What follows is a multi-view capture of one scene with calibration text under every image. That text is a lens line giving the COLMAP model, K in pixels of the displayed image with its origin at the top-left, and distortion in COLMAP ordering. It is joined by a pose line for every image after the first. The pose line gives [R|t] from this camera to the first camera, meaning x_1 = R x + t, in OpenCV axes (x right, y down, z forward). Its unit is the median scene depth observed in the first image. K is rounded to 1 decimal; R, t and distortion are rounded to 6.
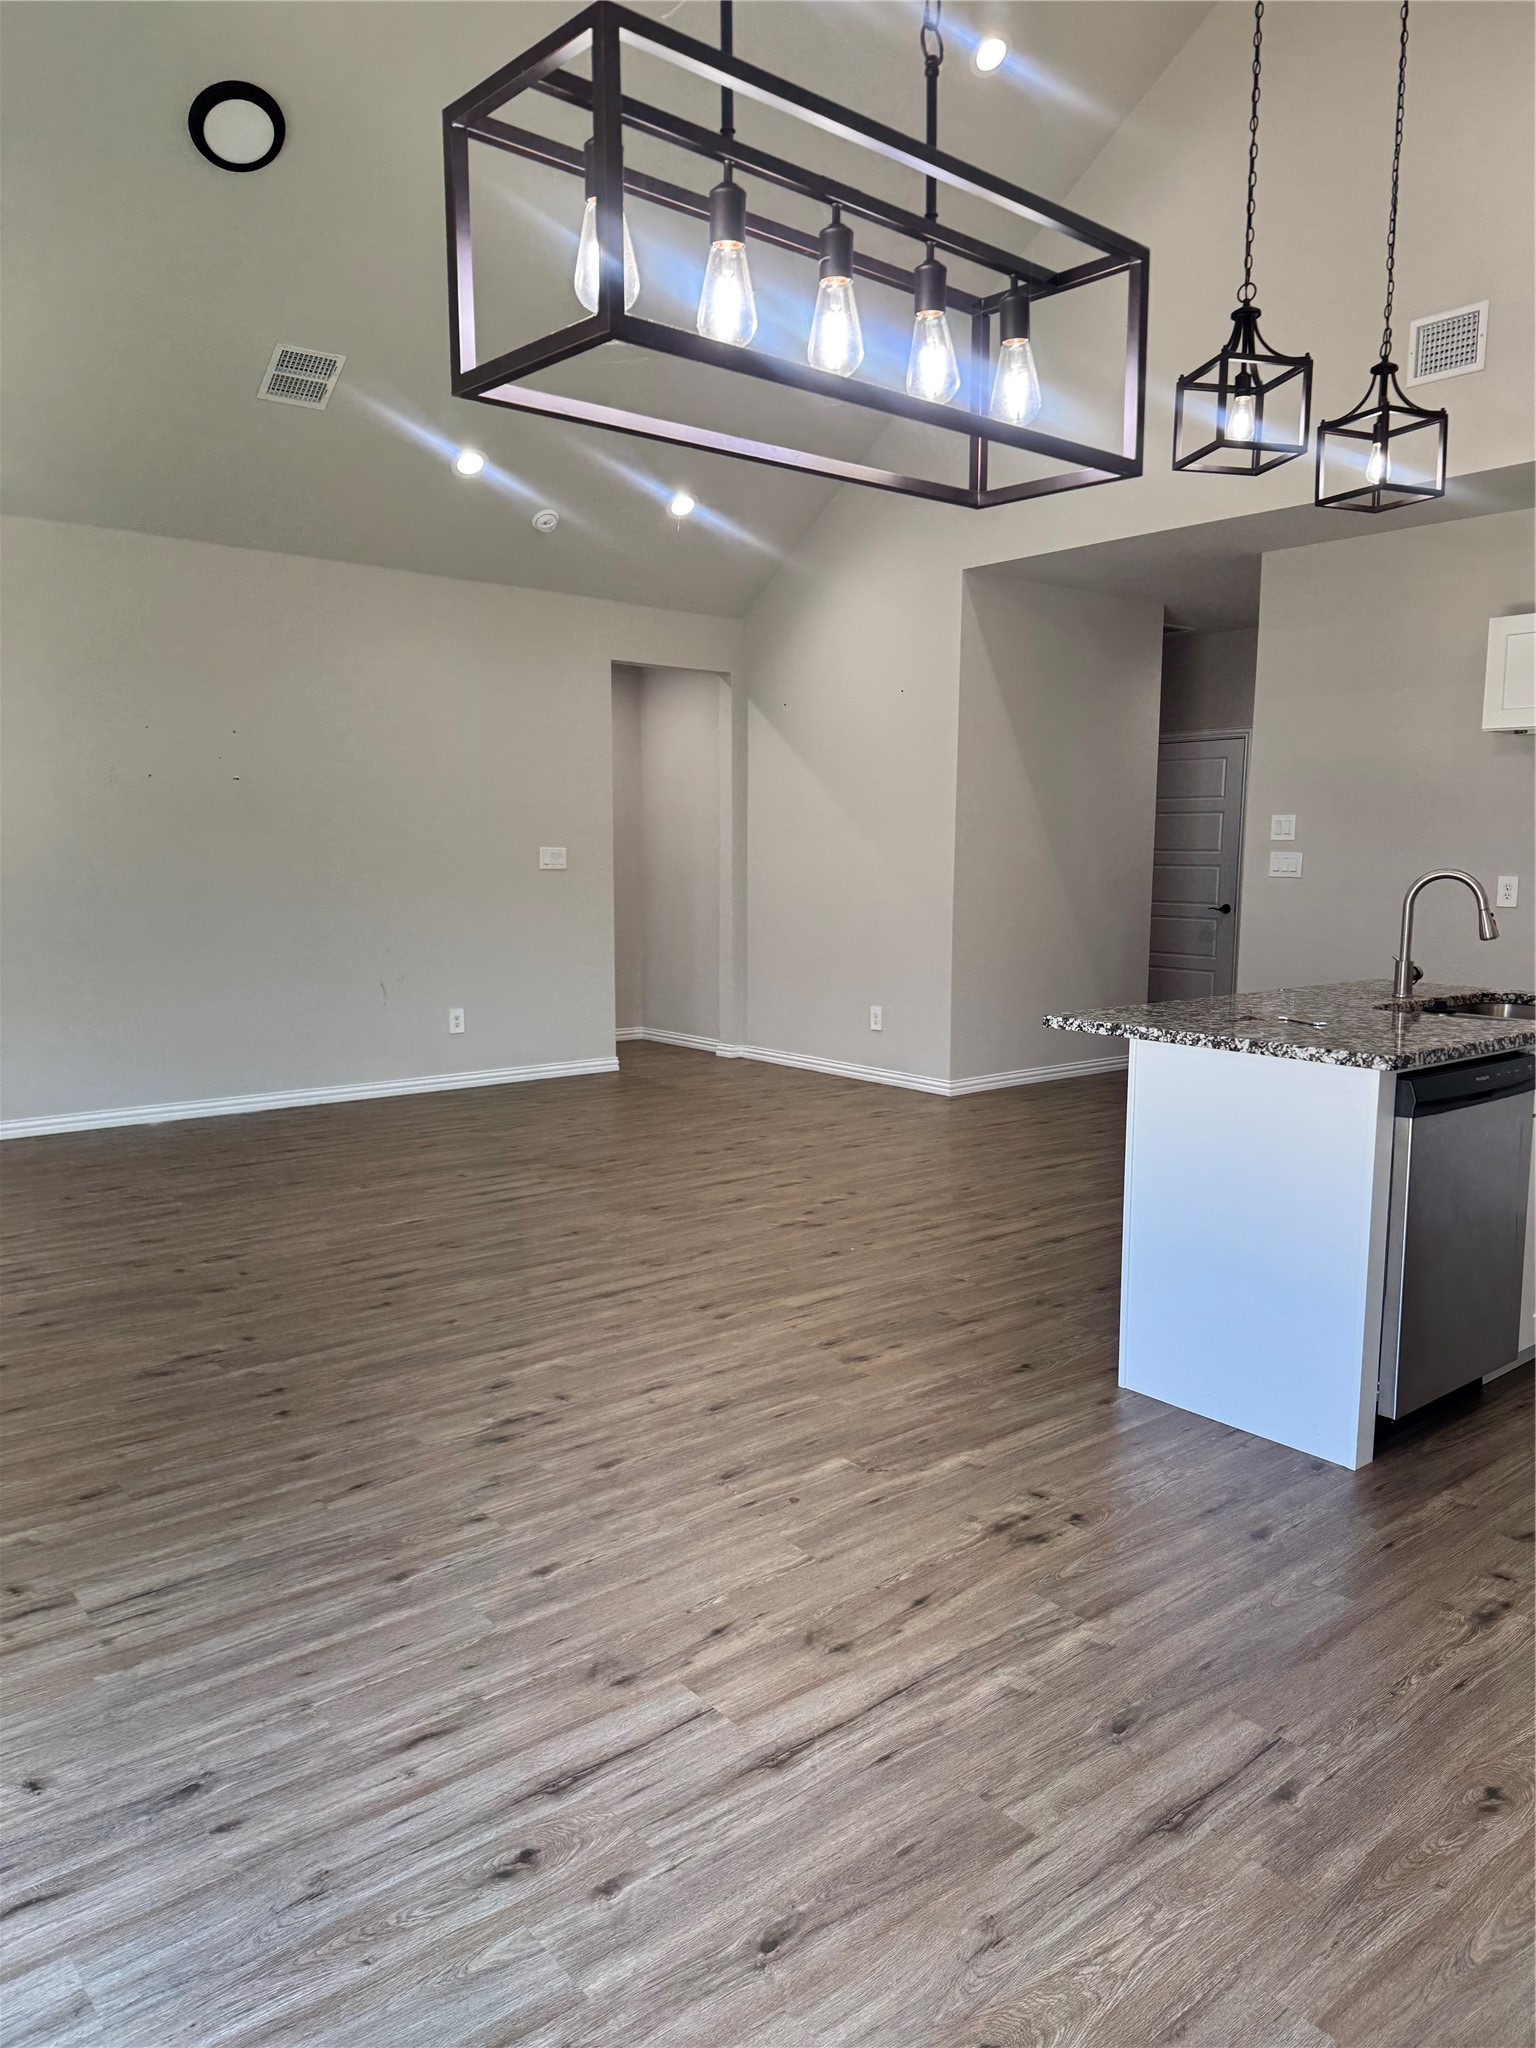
lens RADIAL K [[1428.0, 0, 768.0], [0, 1428.0, 1024.0], [0, 0, 1]] dist [0.061647, -0.078373]
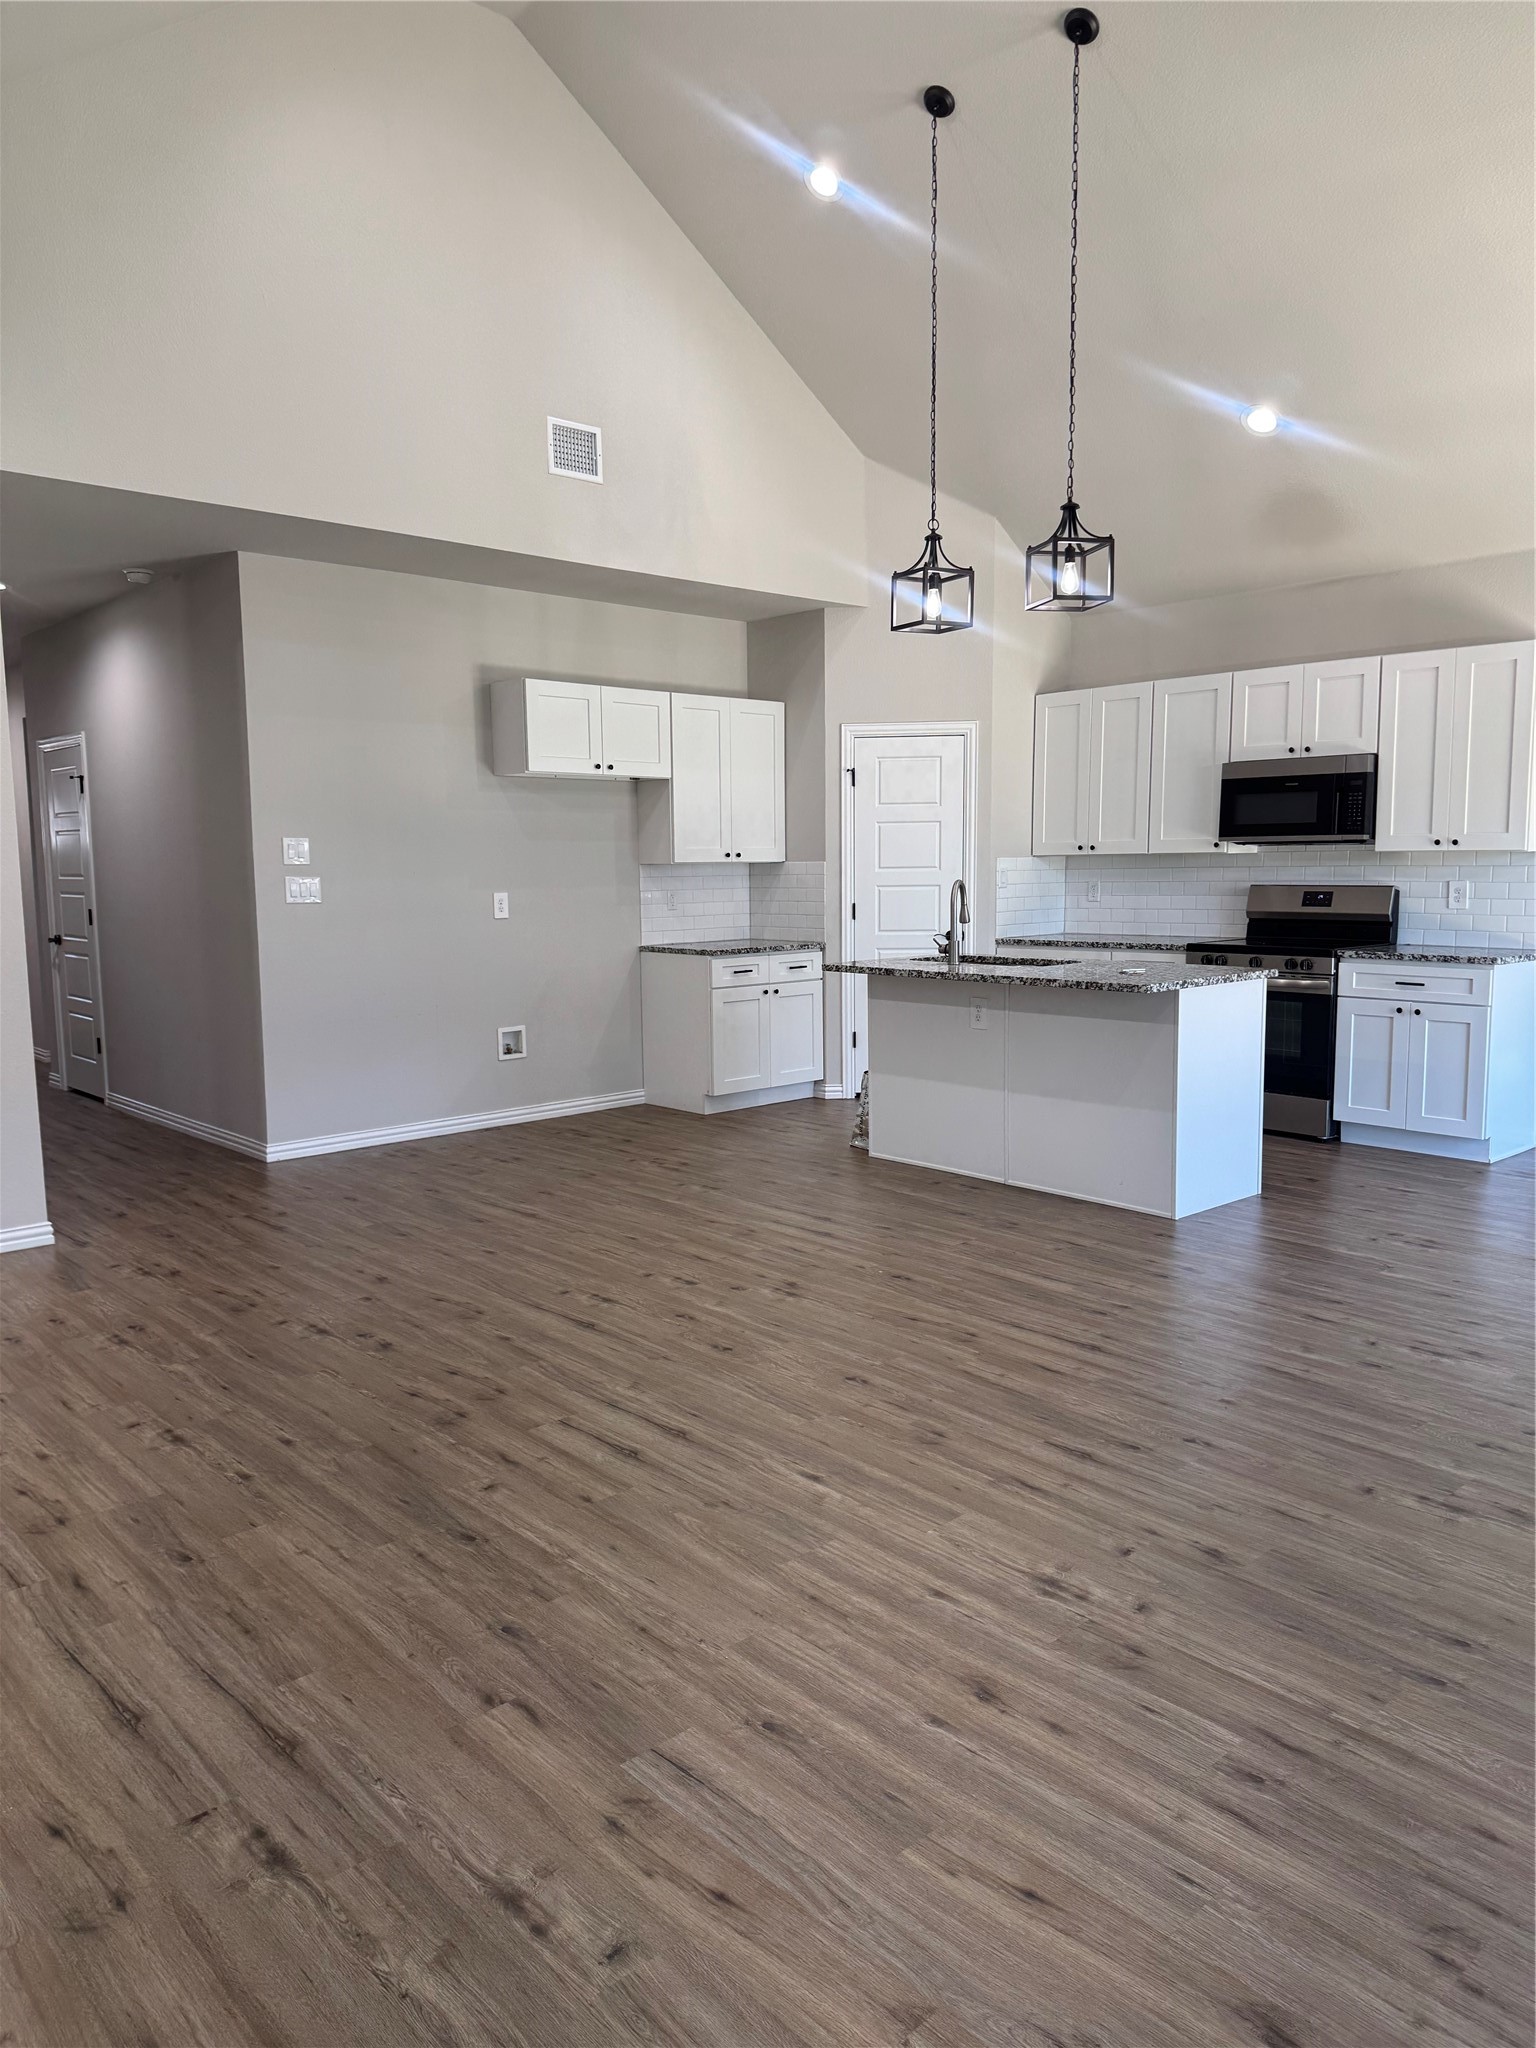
lens RADIAL K [[1437.6, 0, 768.0], [0, 1437.6, 1024.0], [0, 0, 1]] dist [0.105312, -0.210358]
pose [[-0.046230, -0.123188, 0.991306, -0.919265], [0.137532, 0.982132, 0.128462, -0.154505], [-0.989418, 0.142275, -0.028462, 1.082253]]
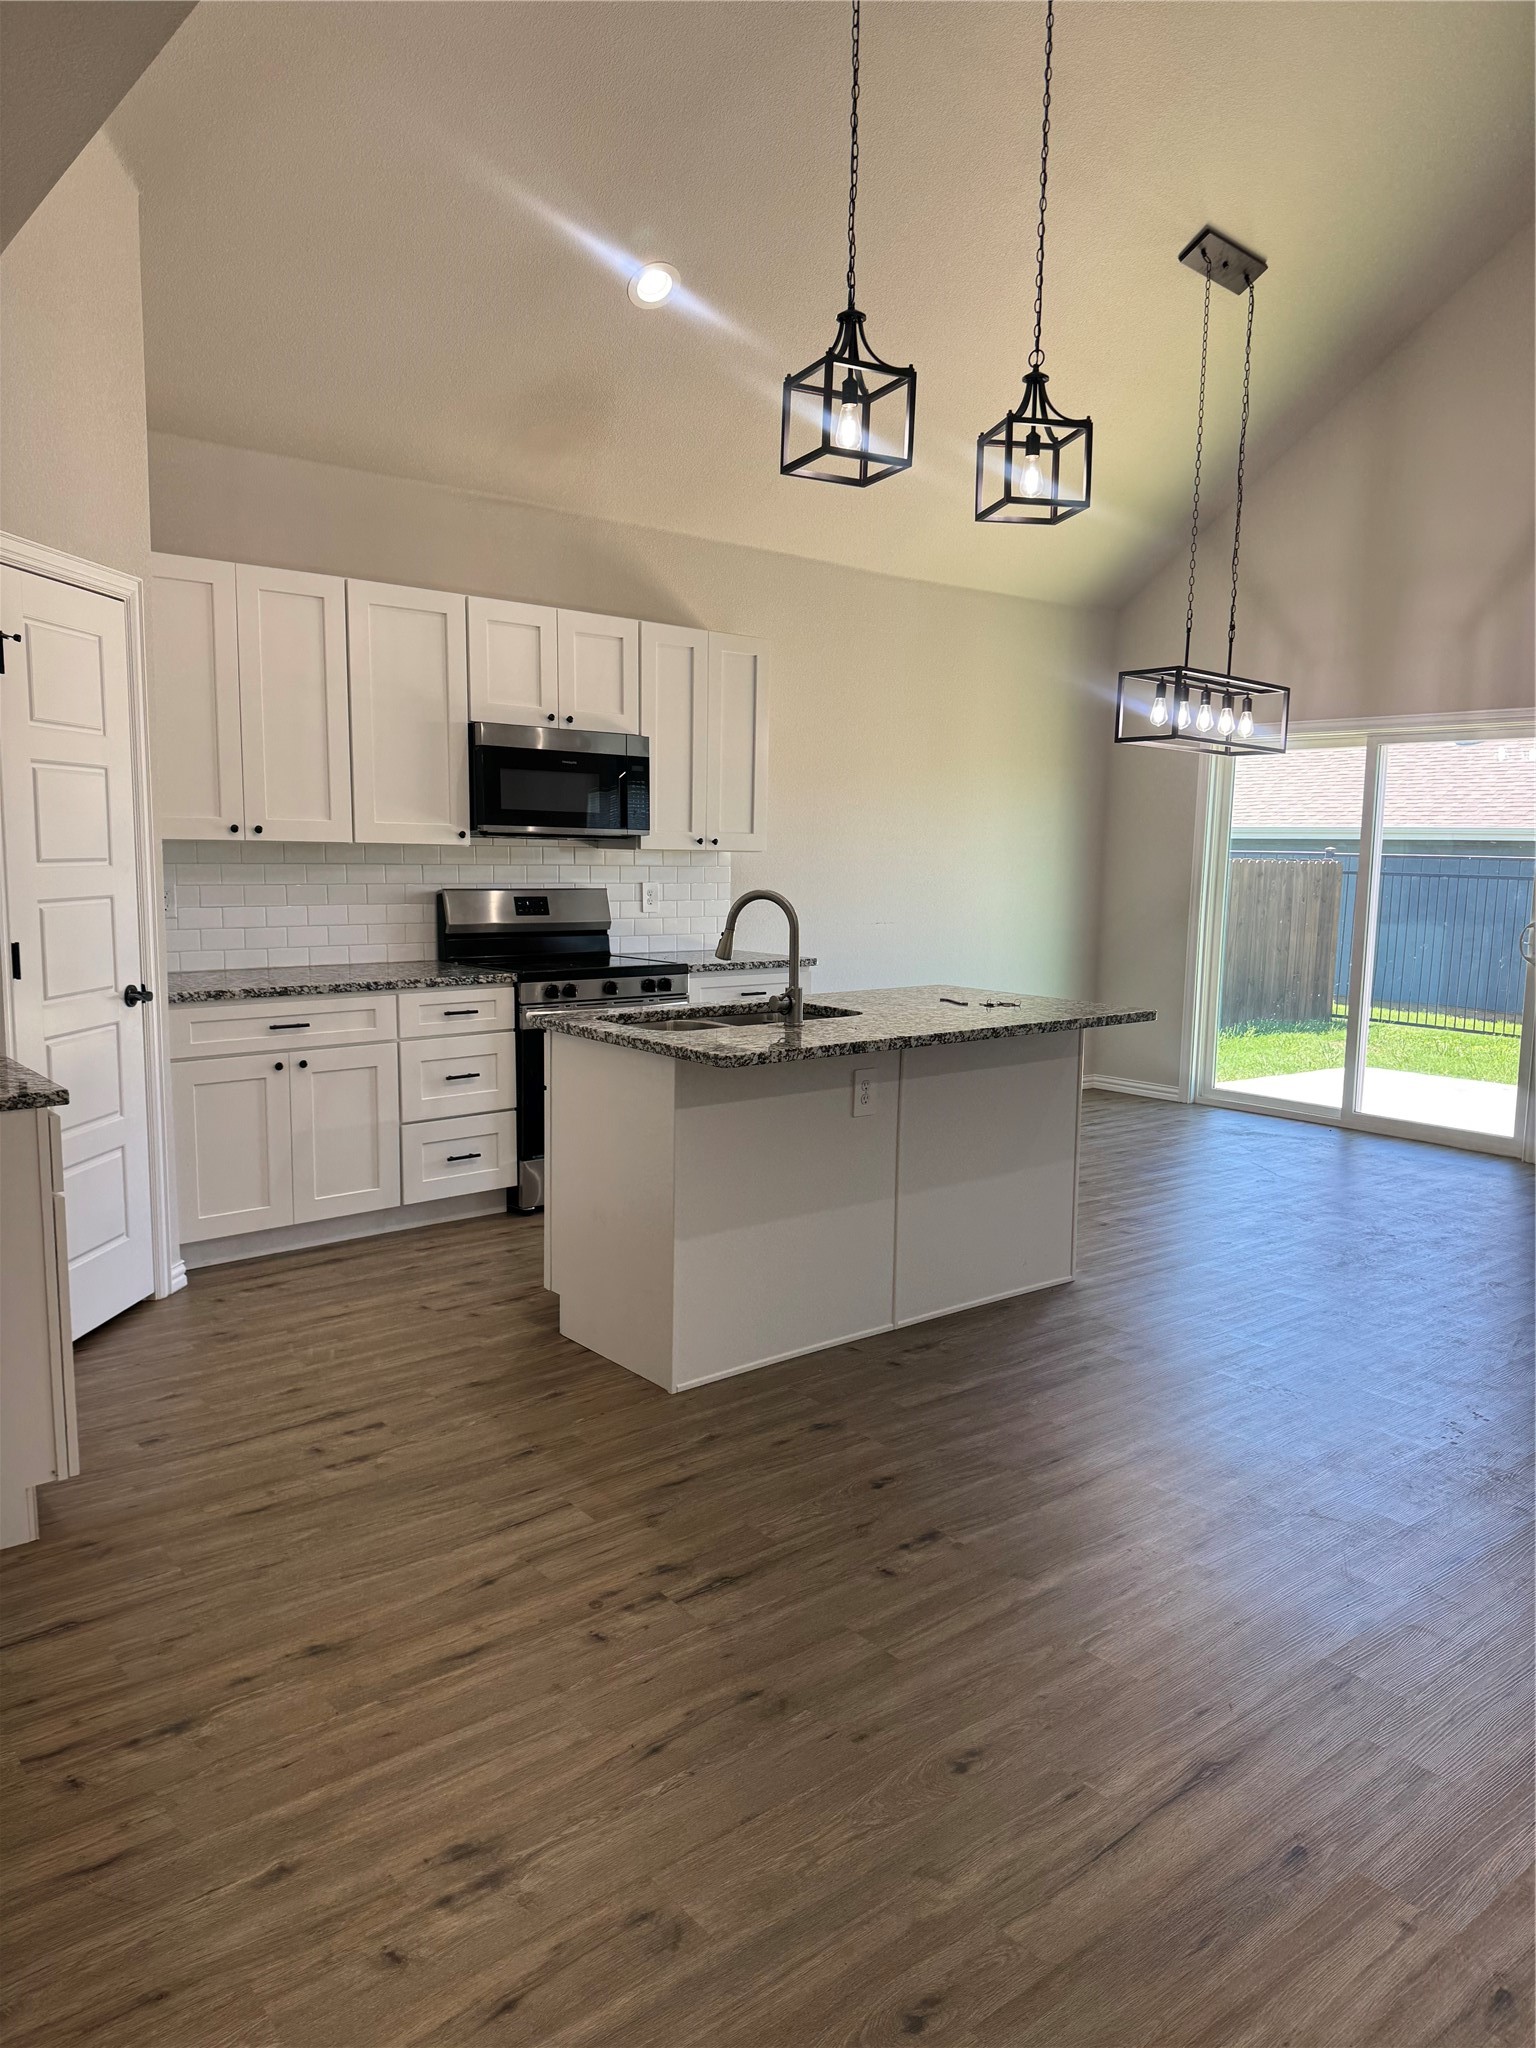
lens RADIAL K [[1428.0, 0, 768.0], [0, 1428.0, 1024.0], [0, 0, 1]] dist [0.061647, -0.078373]
pose [[-0.999719, -0.023659, -0.001342, 0.396166], [-0.023270, 0.969392, 0.244415, -0.211971], [-0.004481, 0.244377, -0.969670, 1.650619]]
